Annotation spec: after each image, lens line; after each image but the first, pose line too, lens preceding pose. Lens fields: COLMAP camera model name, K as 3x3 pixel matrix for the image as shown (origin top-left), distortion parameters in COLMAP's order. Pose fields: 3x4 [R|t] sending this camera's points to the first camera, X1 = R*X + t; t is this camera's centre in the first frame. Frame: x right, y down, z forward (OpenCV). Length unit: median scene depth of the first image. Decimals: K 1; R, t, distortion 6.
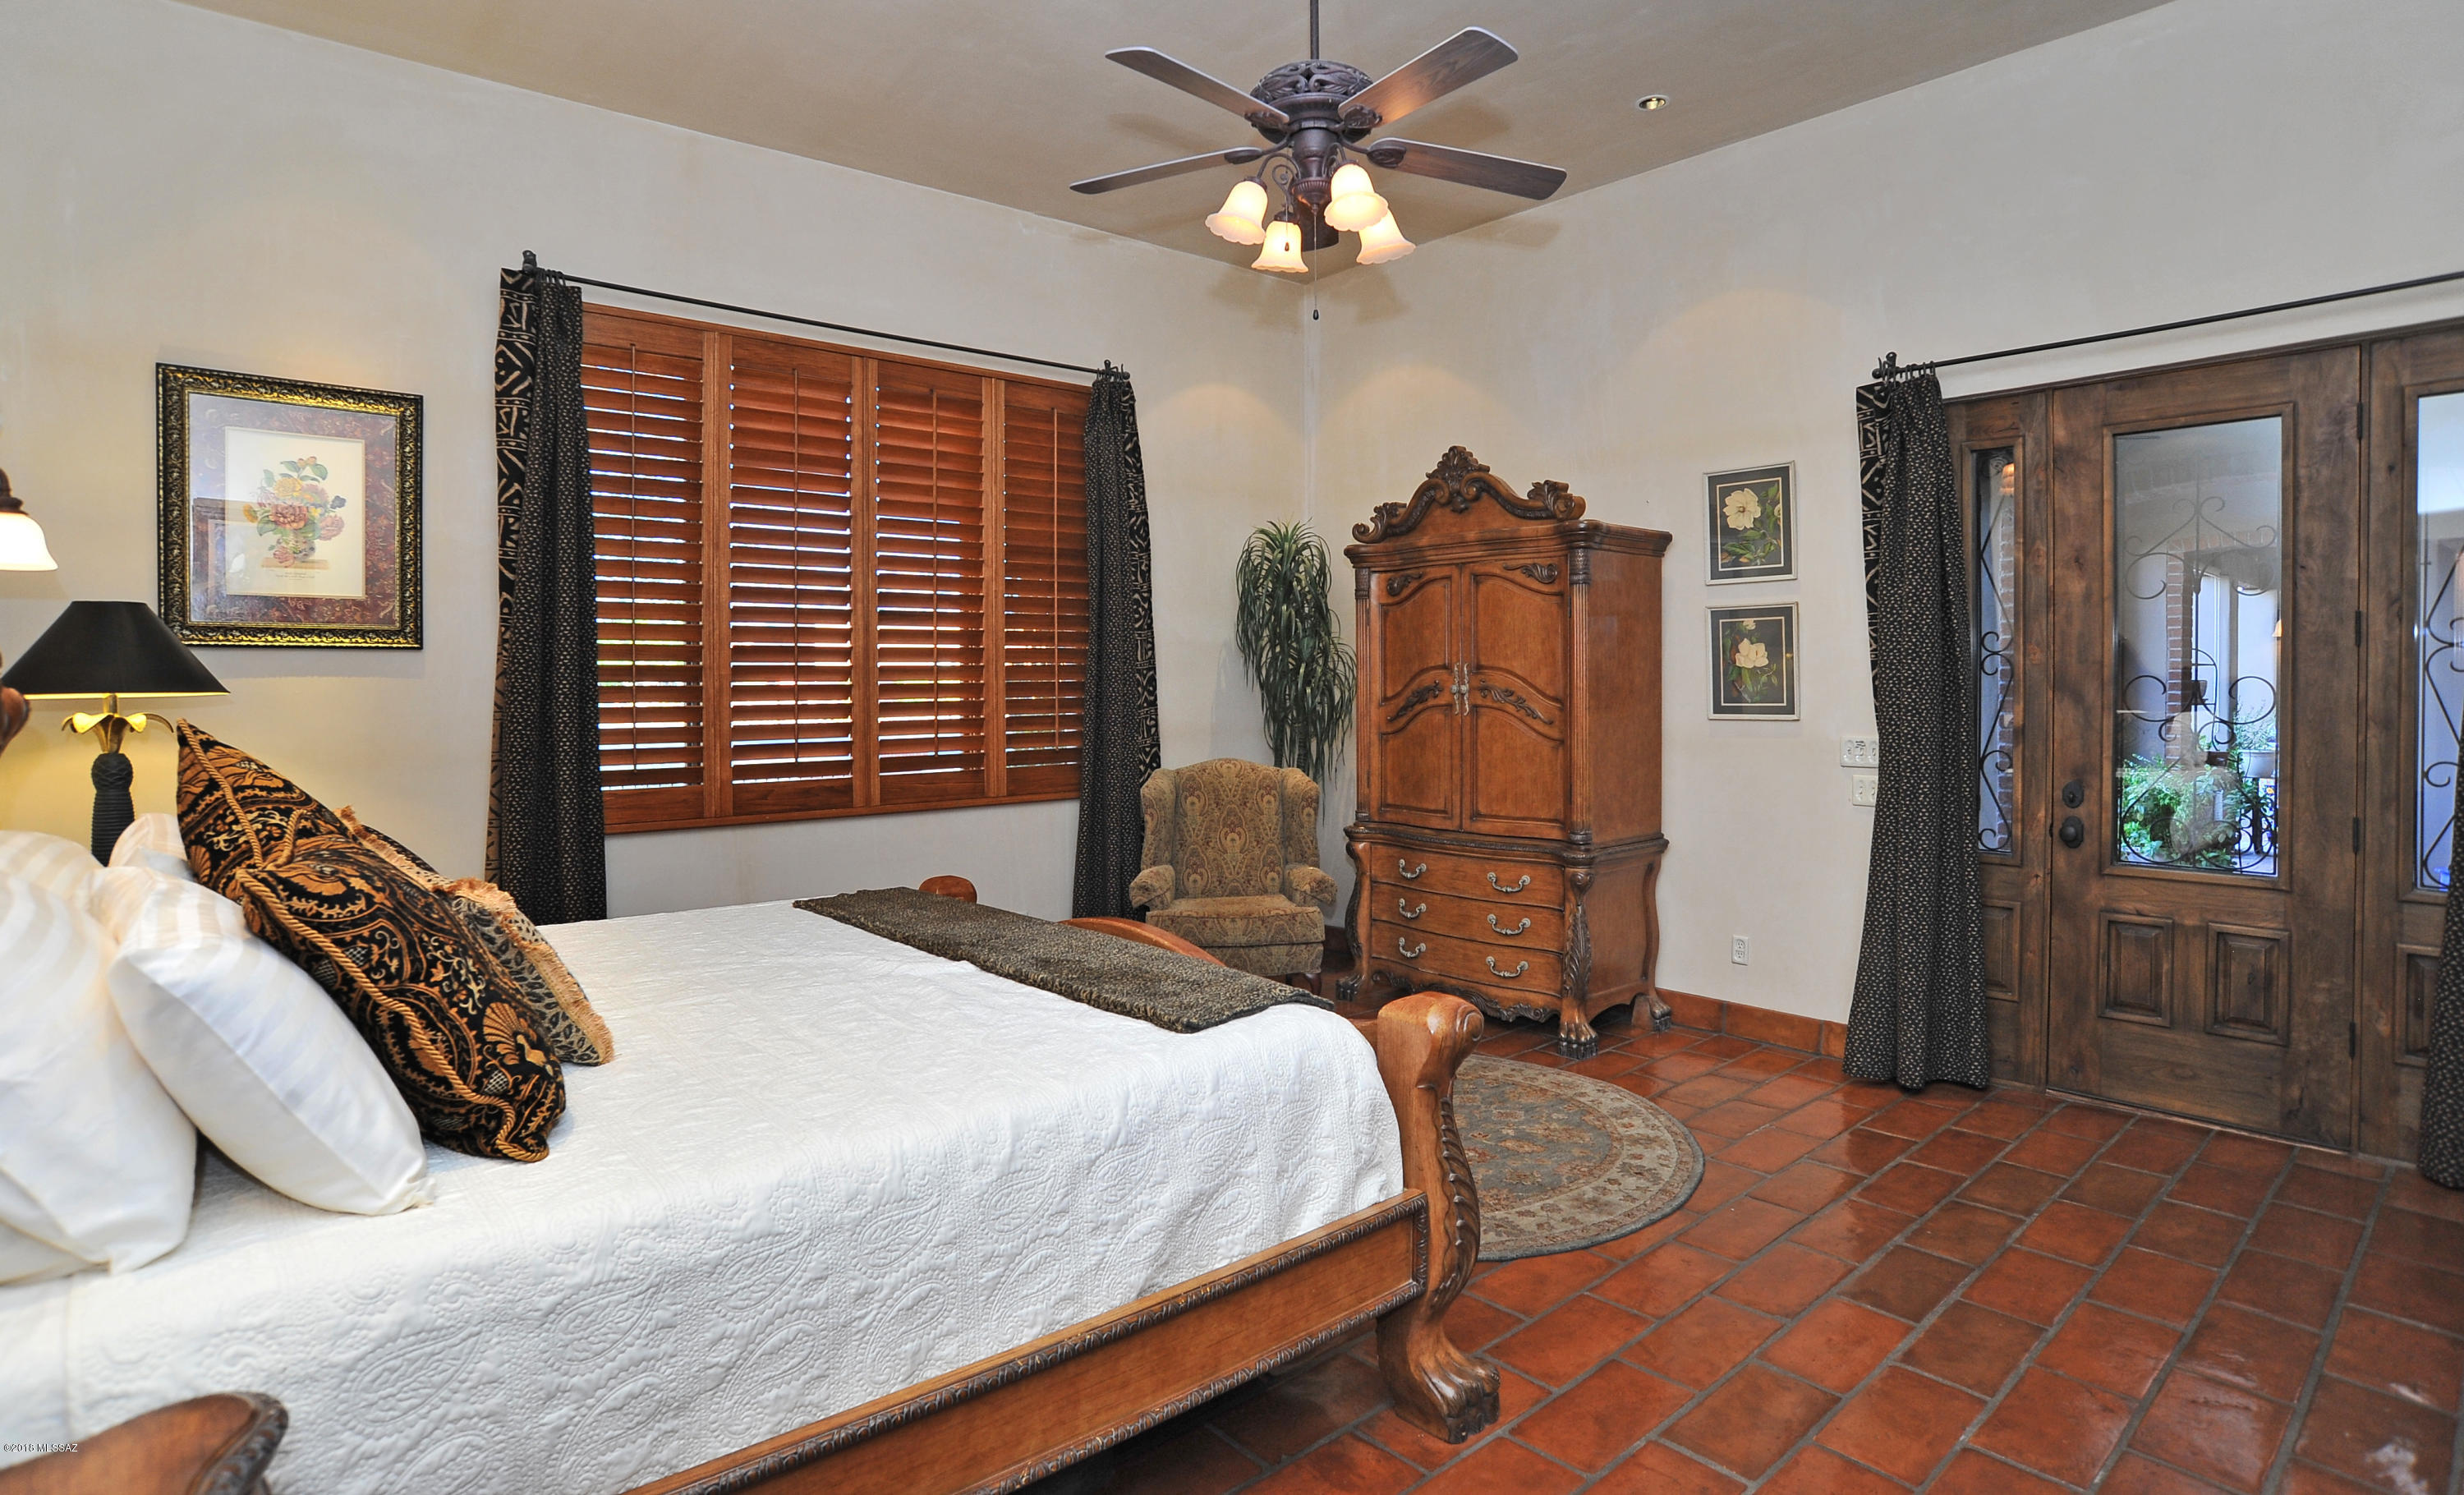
lens RADIAL K [[1280.0, 0, 1233.3], [0, 1280.0, 697.6], [0, 0, 1]] dist [-0.083798, 0.000764]
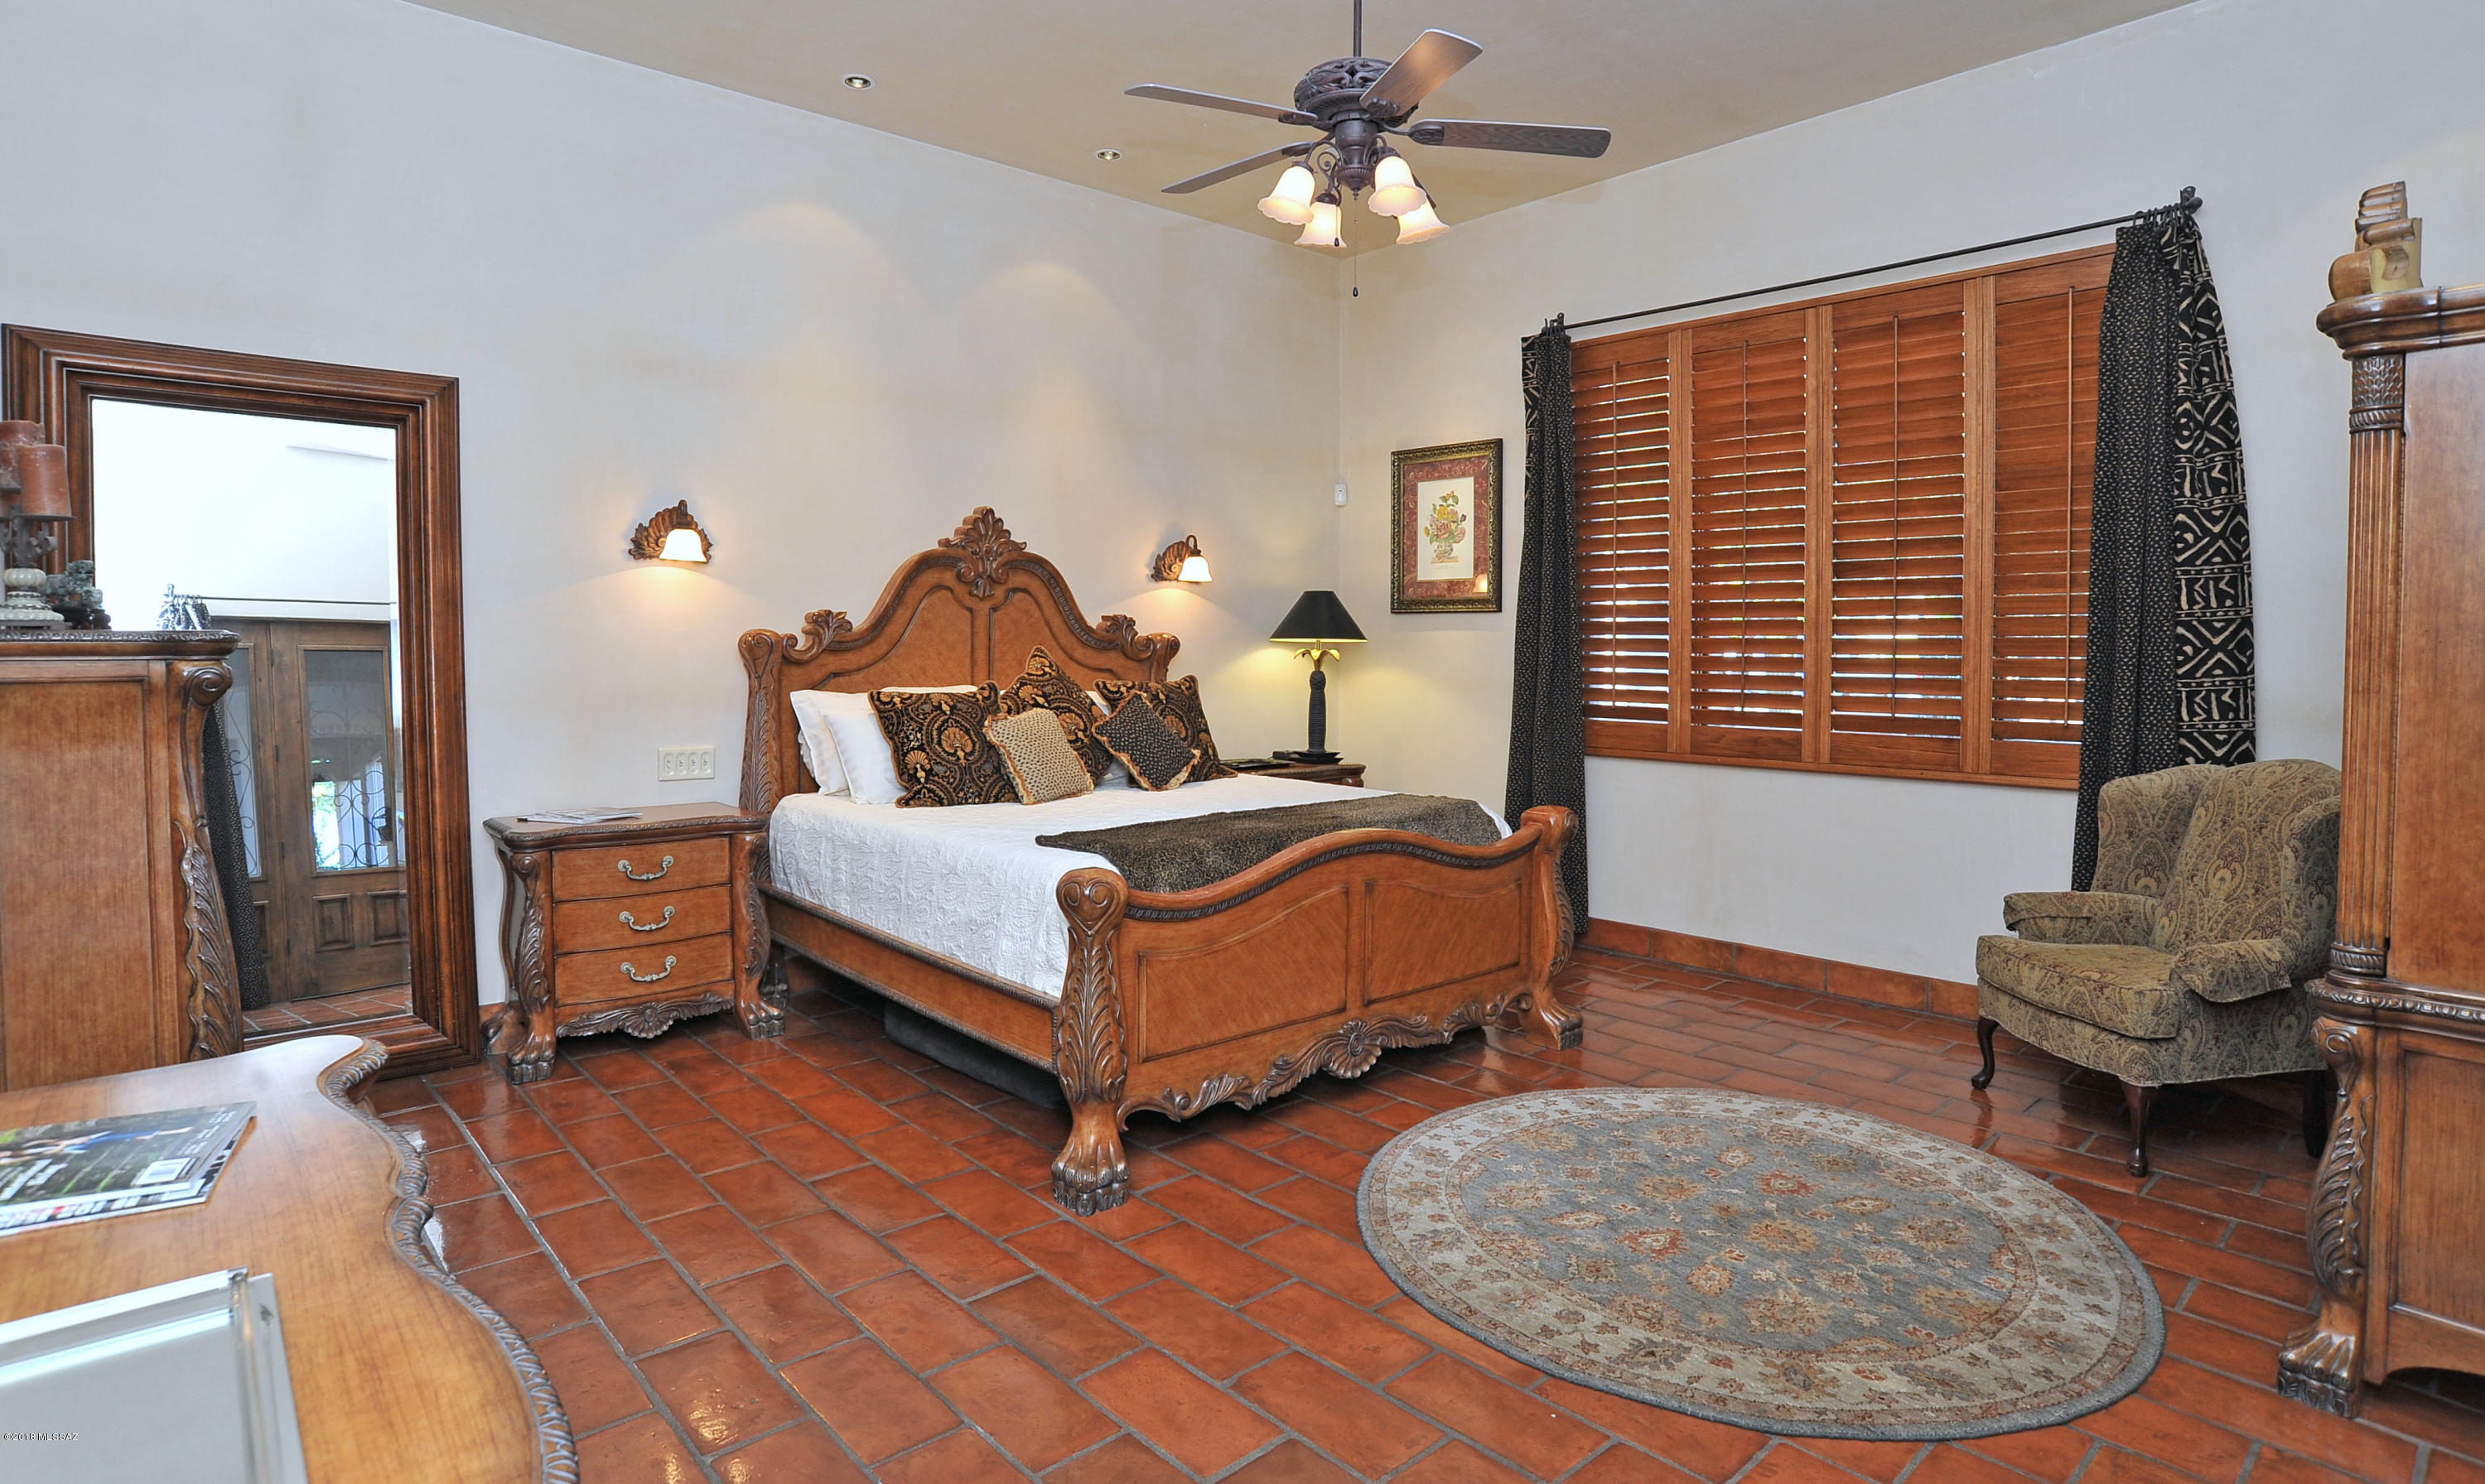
lens RADIAL K [[1293.4, 0, 1242.5], [0, 1293.4, 742.0], [0, 0, 1]] dist [-0.074796, 0.000557]
pose [[-0.001805, 0.085752, -0.996315, 0.903694], [-0.014605, 0.996208, 0.085769, -0.012076], [0.999892, 0.014706, -0.000546, 0.704019]]
